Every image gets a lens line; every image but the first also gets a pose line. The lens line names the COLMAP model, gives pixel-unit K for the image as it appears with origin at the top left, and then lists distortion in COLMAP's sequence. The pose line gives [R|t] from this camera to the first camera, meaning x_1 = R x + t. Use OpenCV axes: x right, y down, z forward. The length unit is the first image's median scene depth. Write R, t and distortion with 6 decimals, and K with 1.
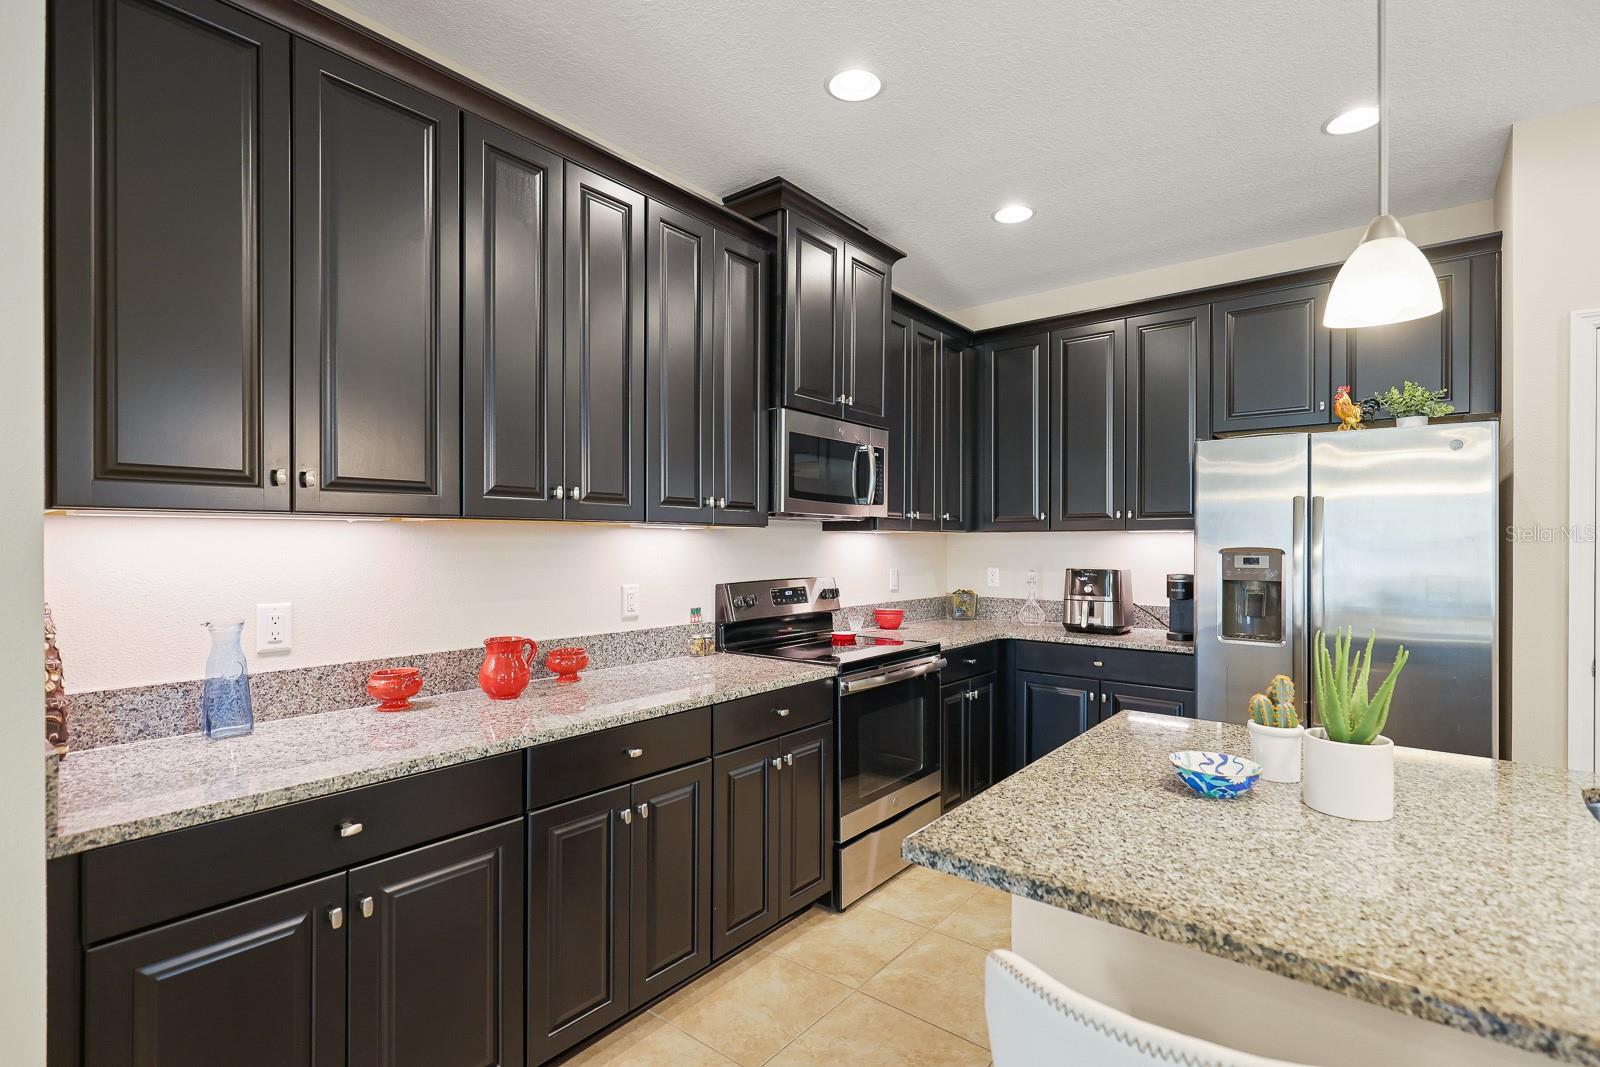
lens RADIAL K [[752.3, 0, 805.9], [0, 752.3, 544.3], [0, 0, 1]] dist [0.000577, -0.000033]
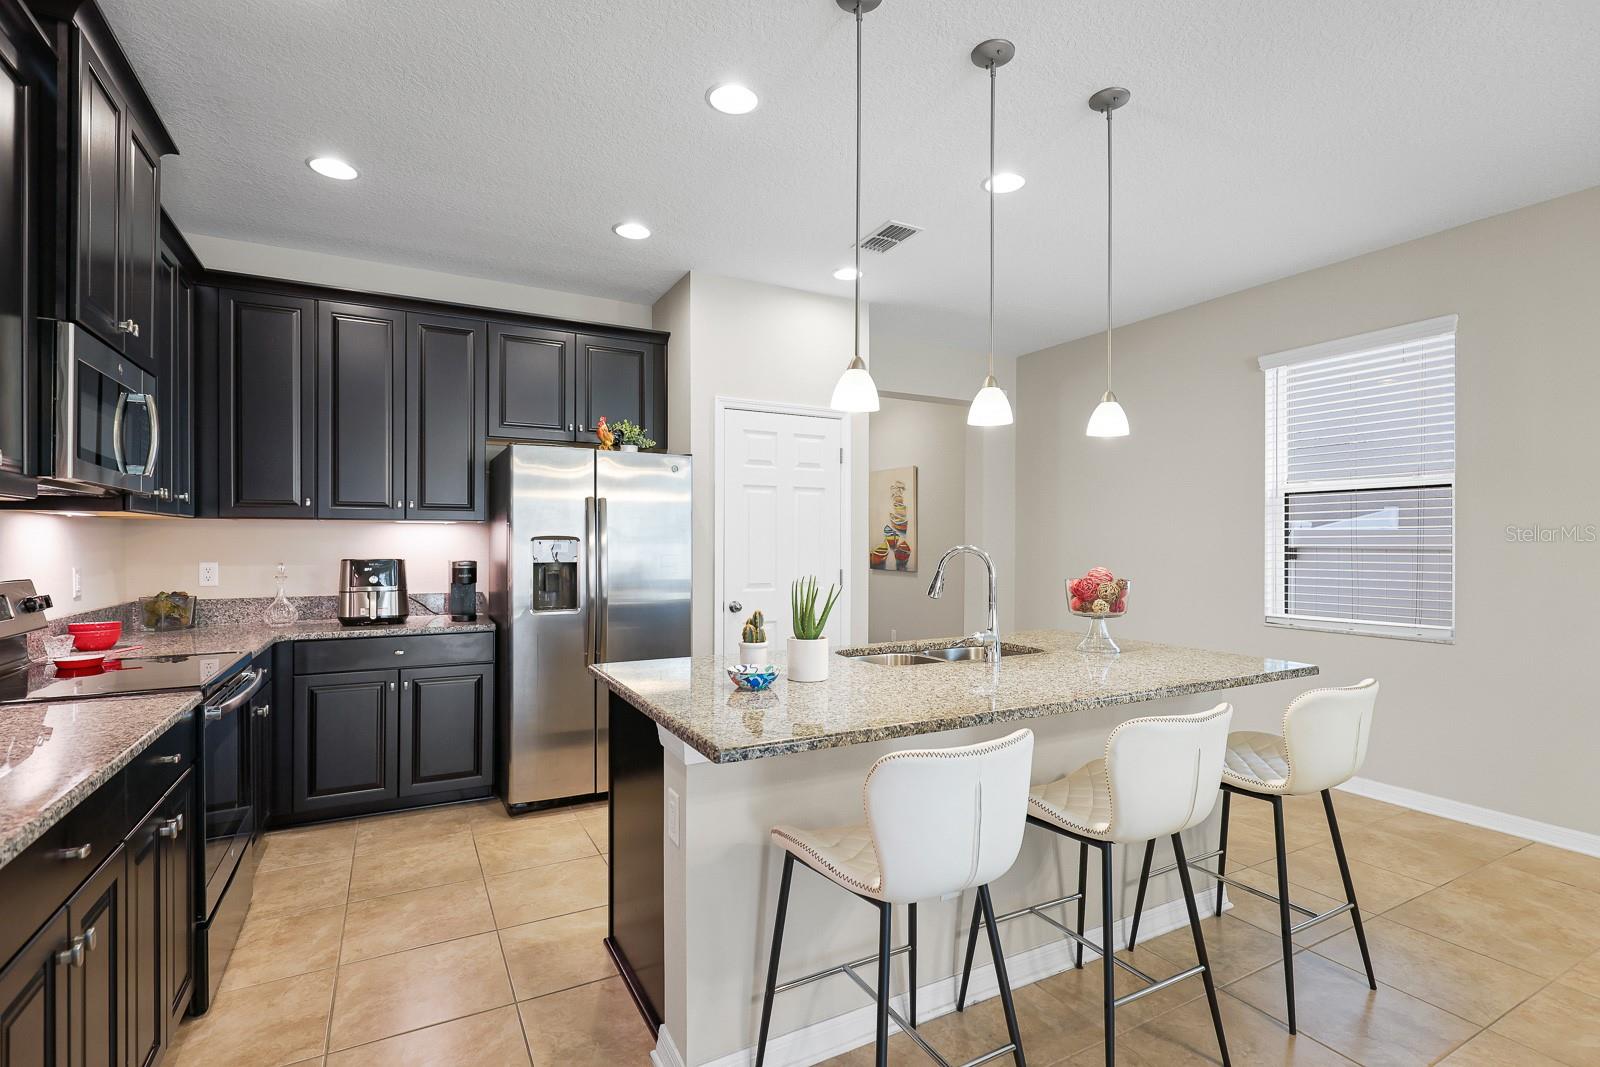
lens RADIAL K [[752.3, 0, 805.9], [0, 752.3, 544.3], [0, 0, 1]] dist [0.000577, -0.000033]
pose [[0.388660, -0.004020, 0.921373, -0.393136], [0.000308, 0.999991, 0.004233, 0.013126], [-0.921381, -0.001362, 0.388657, 0.139783]]
